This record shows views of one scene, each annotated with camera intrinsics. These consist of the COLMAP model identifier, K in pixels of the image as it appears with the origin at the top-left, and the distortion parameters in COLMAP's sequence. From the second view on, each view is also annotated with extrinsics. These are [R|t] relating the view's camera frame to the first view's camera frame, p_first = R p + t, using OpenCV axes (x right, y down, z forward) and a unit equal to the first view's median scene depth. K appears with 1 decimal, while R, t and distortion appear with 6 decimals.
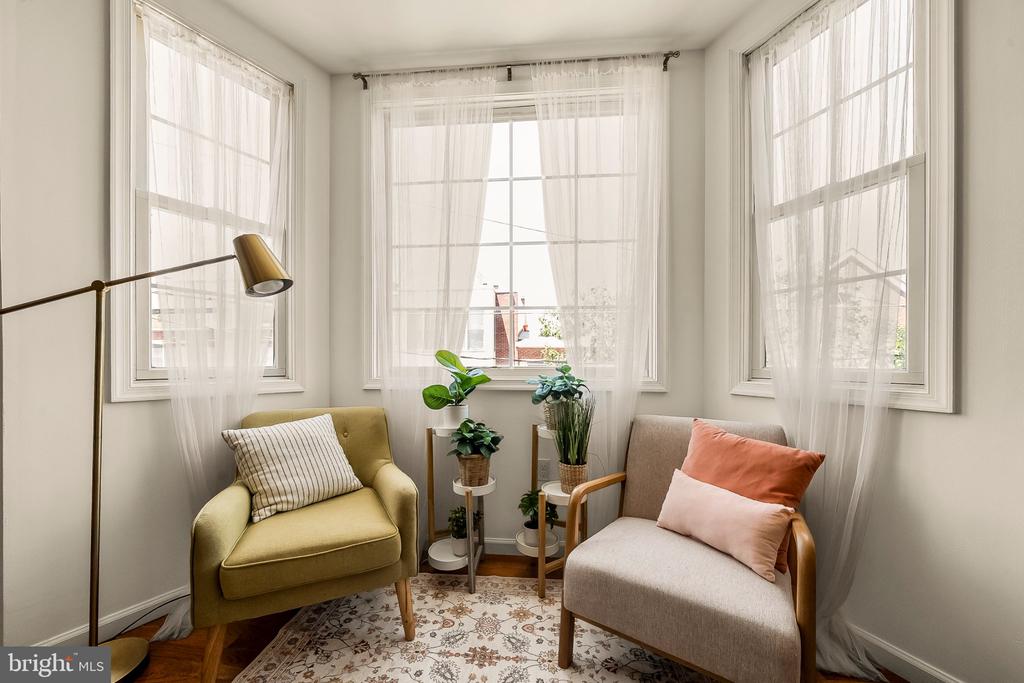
lens RADIAL K [[355.8, 0, 506.5], [0, 355.8, 373.2], [0, 0, 1]] dist [-0.001288, -0.000118]
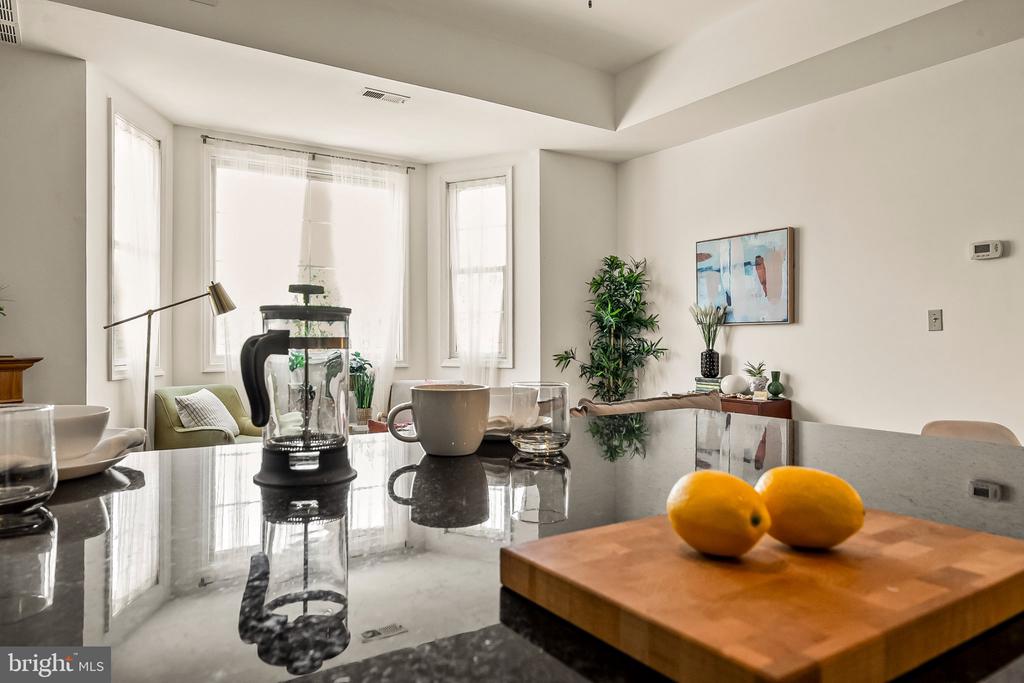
lens RADIAL K [[676.7, 0, 511.1], [0, 676.7, 278.1], [0, 0, 1]] dist [-0.004259, 0.000243]
pose [[0.775411, 0.053278, 0.629206, -1.495579], [0.021894, 0.993567, -0.111111, 0.002082], [-0.631078, 0.099932, 0.769256, -2.233684]]
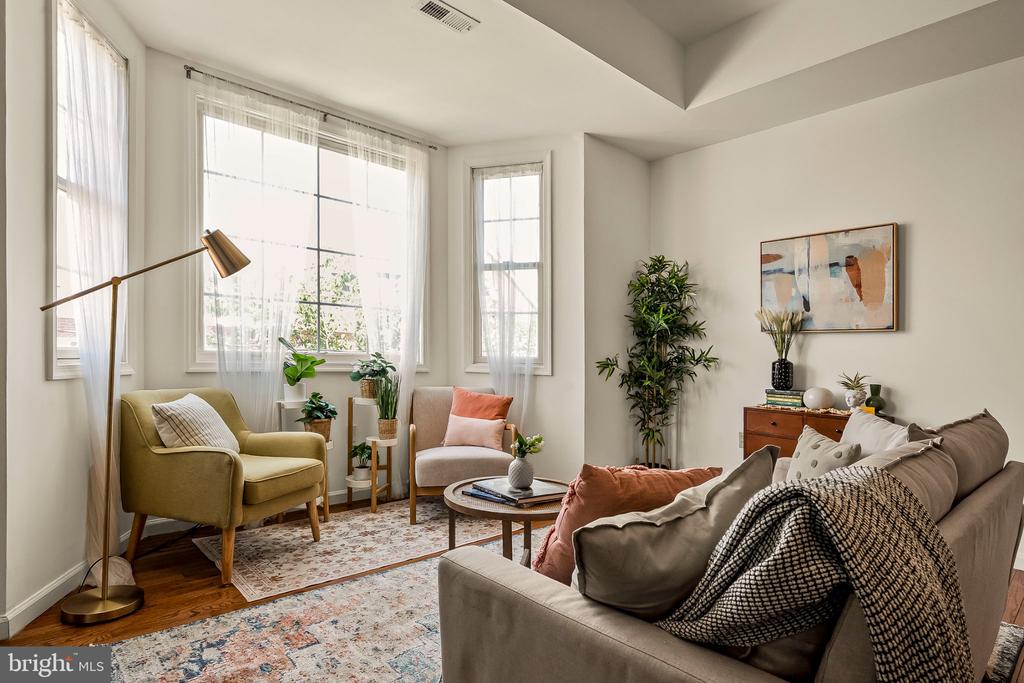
lens RADIAL K [[546.8, 0, 501.4], [0, 546.8, 337.4], [0, 0, 1]] dist [0.000166, -0.000385]
pose [[0.686662, 0.038513, 0.725956, -1.250092], [-0.000808, 0.998636, -0.052214, 0.035947], [-0.726976, 0.035266, 0.685756, -0.974784]]
